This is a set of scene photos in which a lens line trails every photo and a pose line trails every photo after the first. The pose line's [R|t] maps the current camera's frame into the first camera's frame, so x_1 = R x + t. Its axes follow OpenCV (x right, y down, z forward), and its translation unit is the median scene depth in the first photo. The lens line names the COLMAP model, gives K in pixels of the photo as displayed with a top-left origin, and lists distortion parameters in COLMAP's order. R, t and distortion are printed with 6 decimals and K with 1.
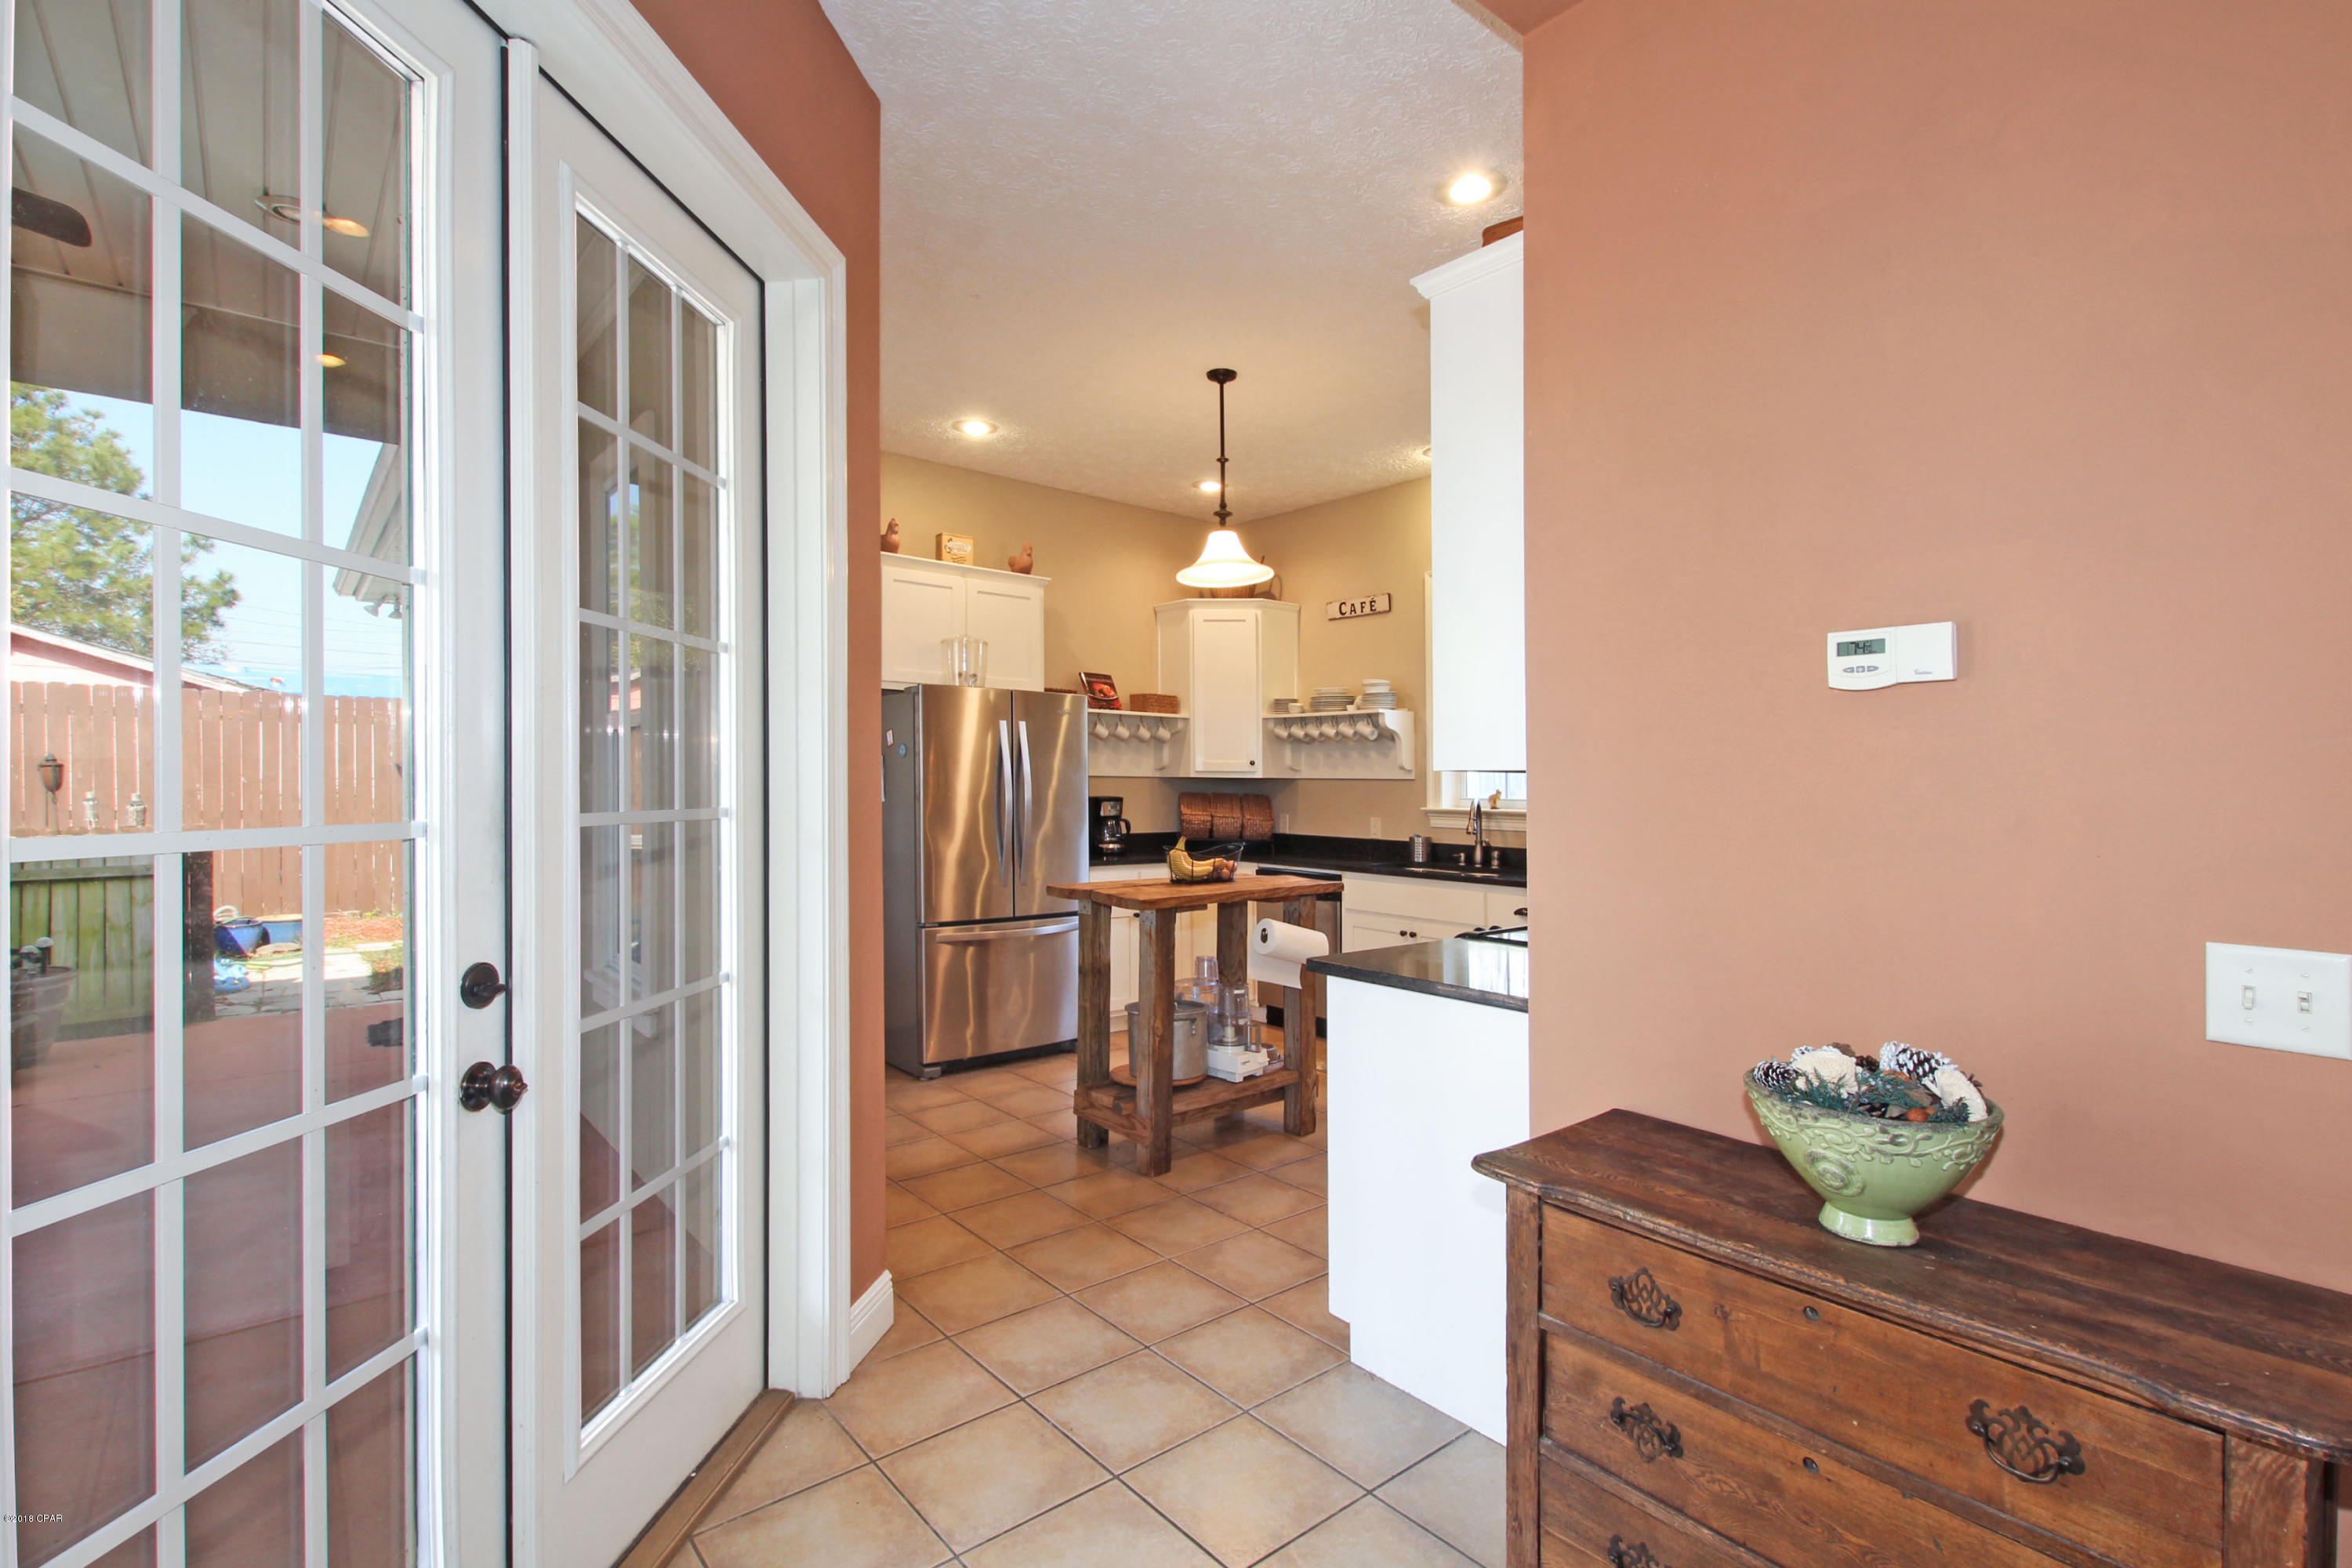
lens RADIAL K [[1096.8, 0, 1176.0], [0, 1096.8, 784.0], [0, 0, 1]] dist [-0.000944, -0.000697]
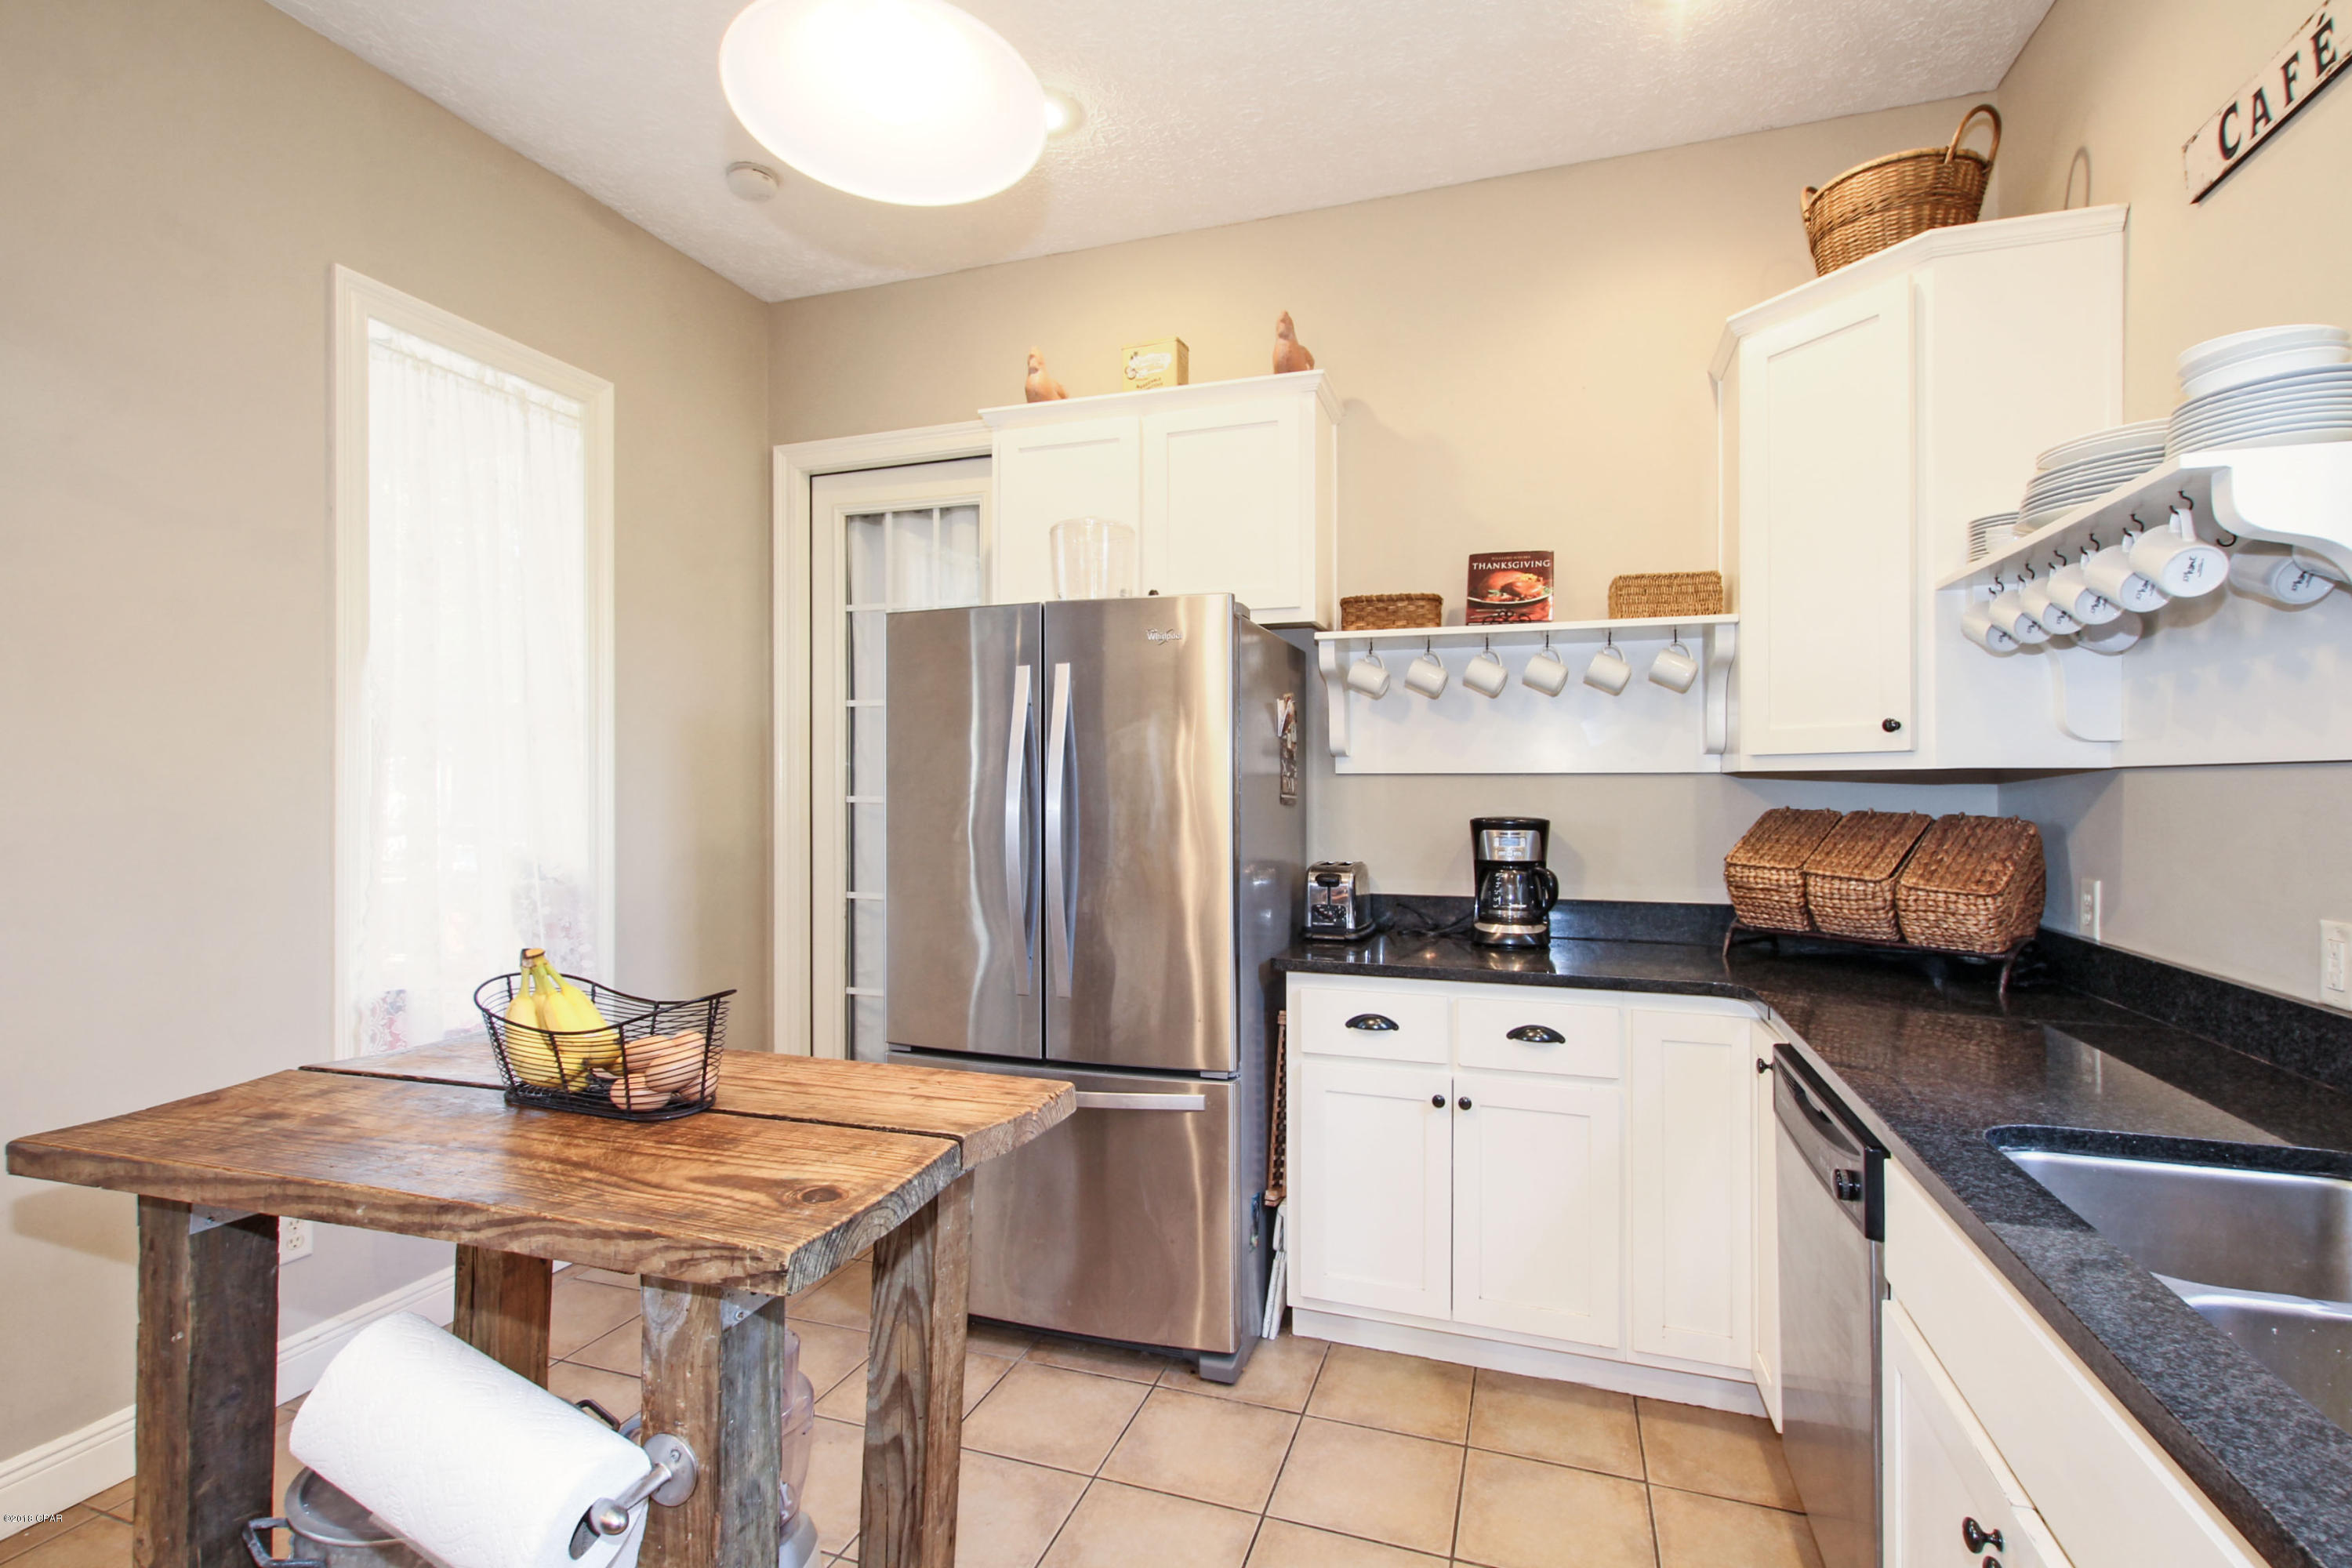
lens RADIAL K [[1096.8, 0, 1176.0], [0, 1096.8, 784.0], [0, 0, 1]] dist [-0.000944, -0.000697]
pose [[0.517400, -0.014361, -0.855623, 0.251109], [0.003191, 0.999885, -0.014852, 0.003704], [0.855738, 0.004954, 0.517386, 0.644573]]
